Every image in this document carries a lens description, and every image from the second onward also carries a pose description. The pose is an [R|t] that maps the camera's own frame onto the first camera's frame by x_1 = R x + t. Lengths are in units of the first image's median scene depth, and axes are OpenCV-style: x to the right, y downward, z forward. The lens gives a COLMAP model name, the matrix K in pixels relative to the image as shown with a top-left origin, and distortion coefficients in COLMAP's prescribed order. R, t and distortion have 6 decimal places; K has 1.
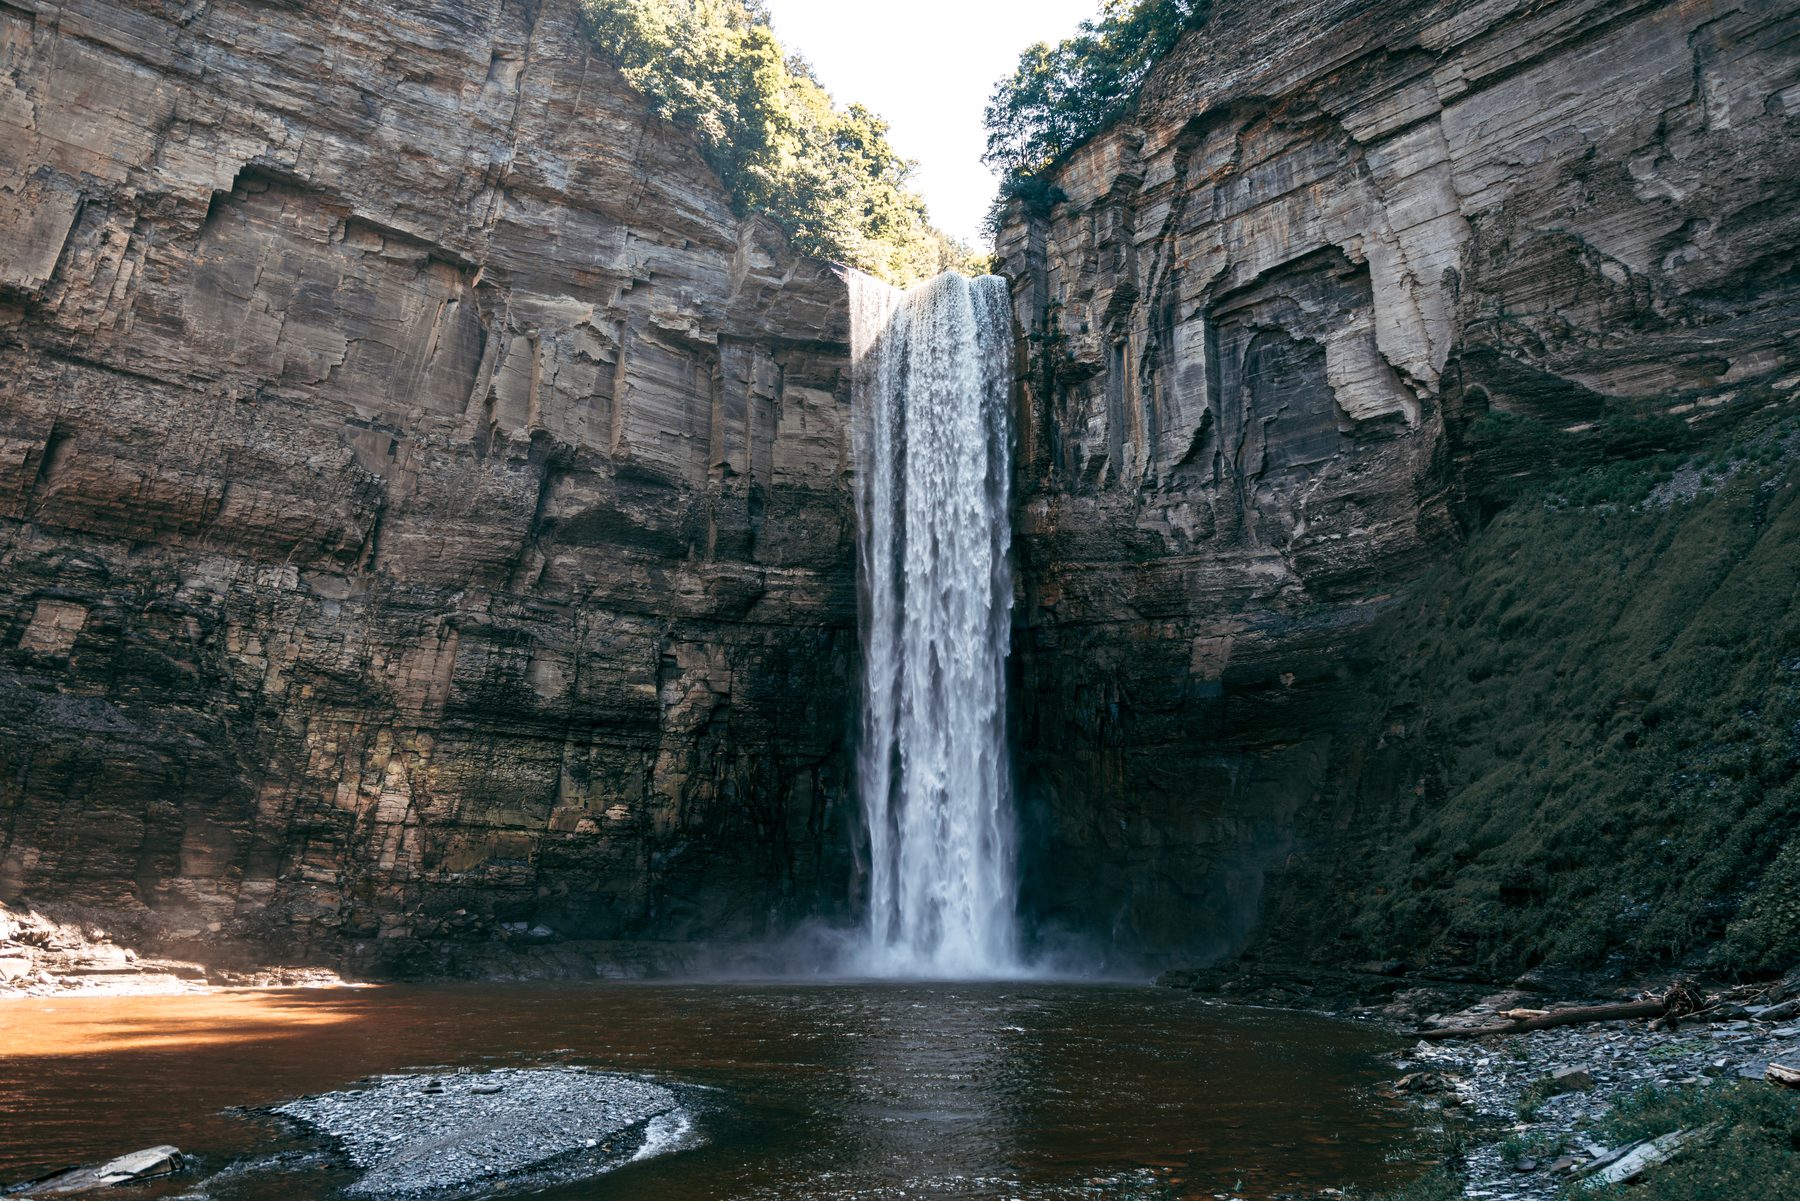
lens RADIAL K [[1186.7, 0, 904.2], [0, 1186.7, 536.6], [0, 0, 1]] dist [0.007814, -0.001106]
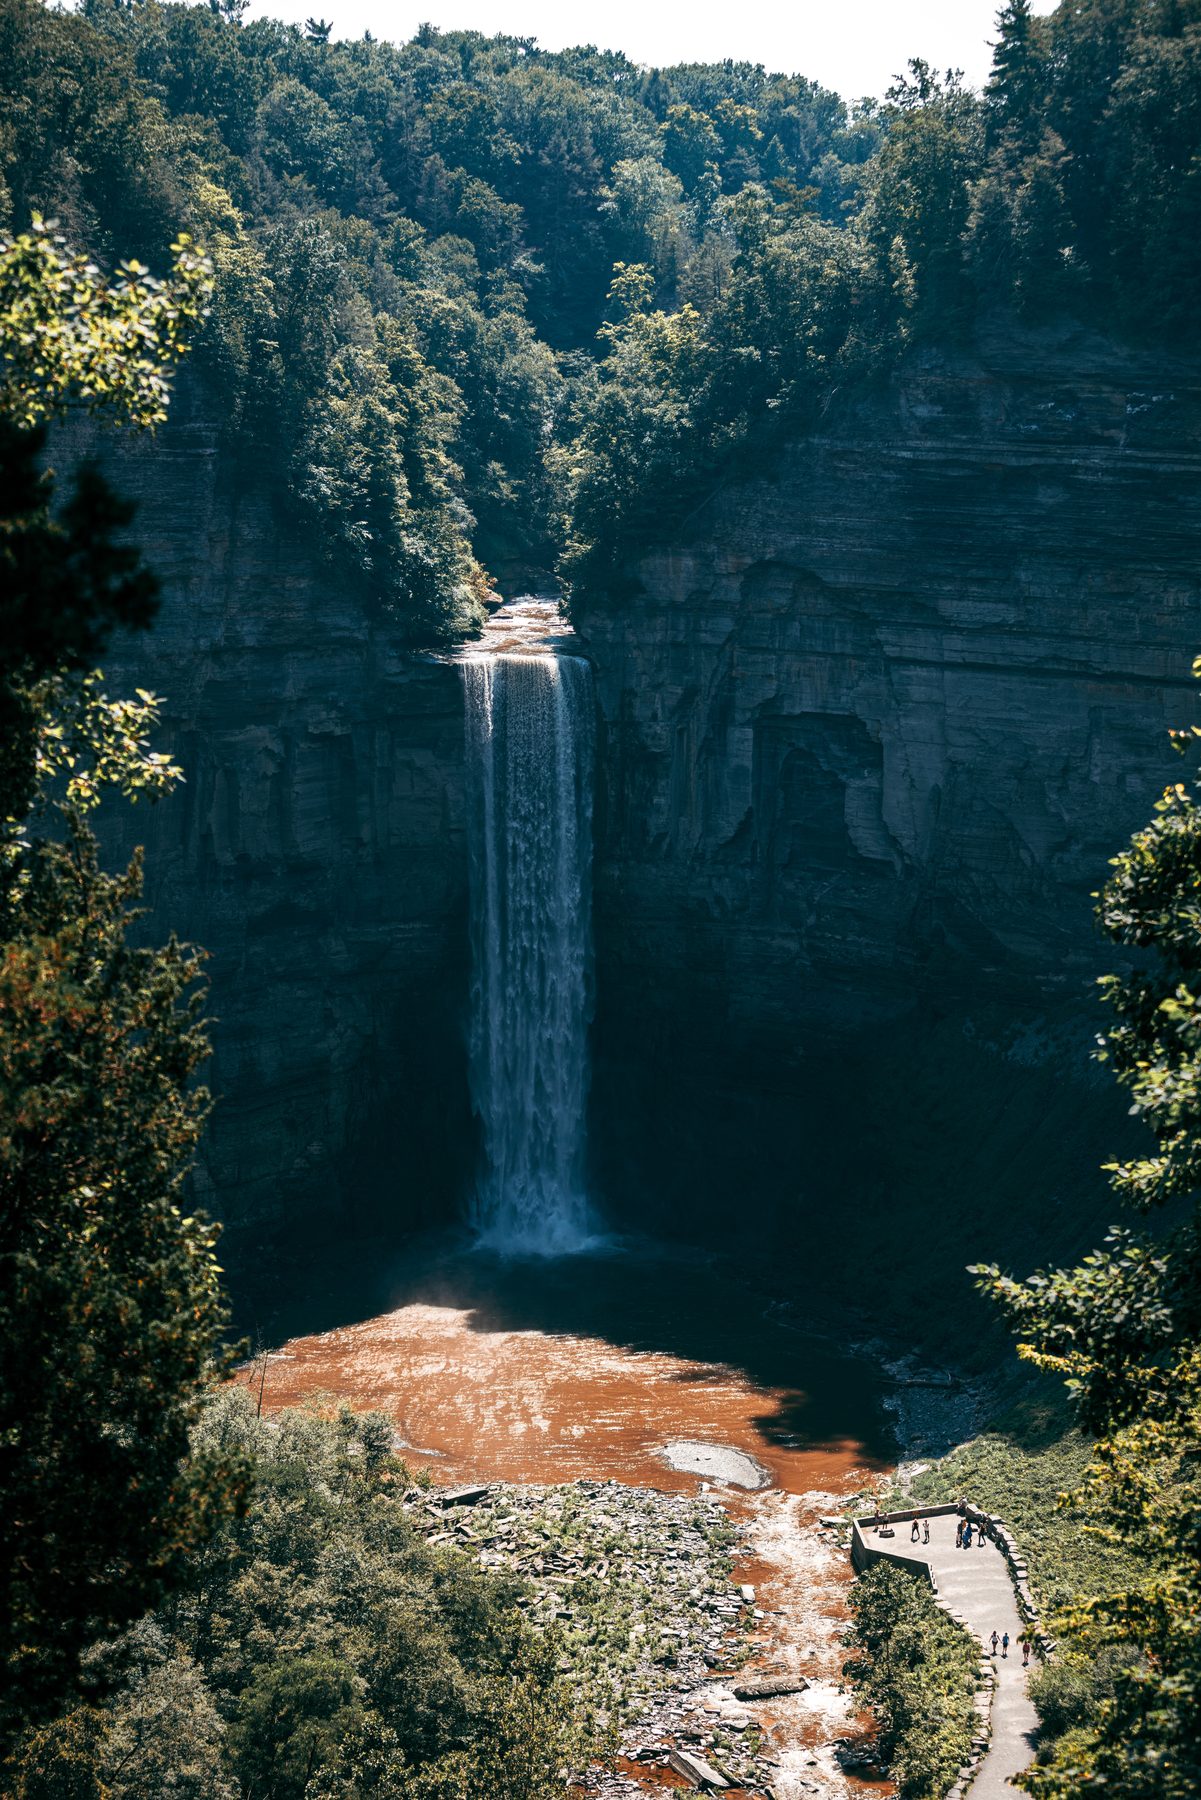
lens RADIAL K [[1919.8, 0, 601.5], [0, 1919.8, 807.1], [0, 0, 1]] dist [0.061971, 0.032086]
pose [[0.960464, -0.001845, 0.278398, -0.479758], [-0.078223, 0.957908, 0.276214, -0.677524], [-0.267189, -0.287070, 0.919892, -0.863072]]
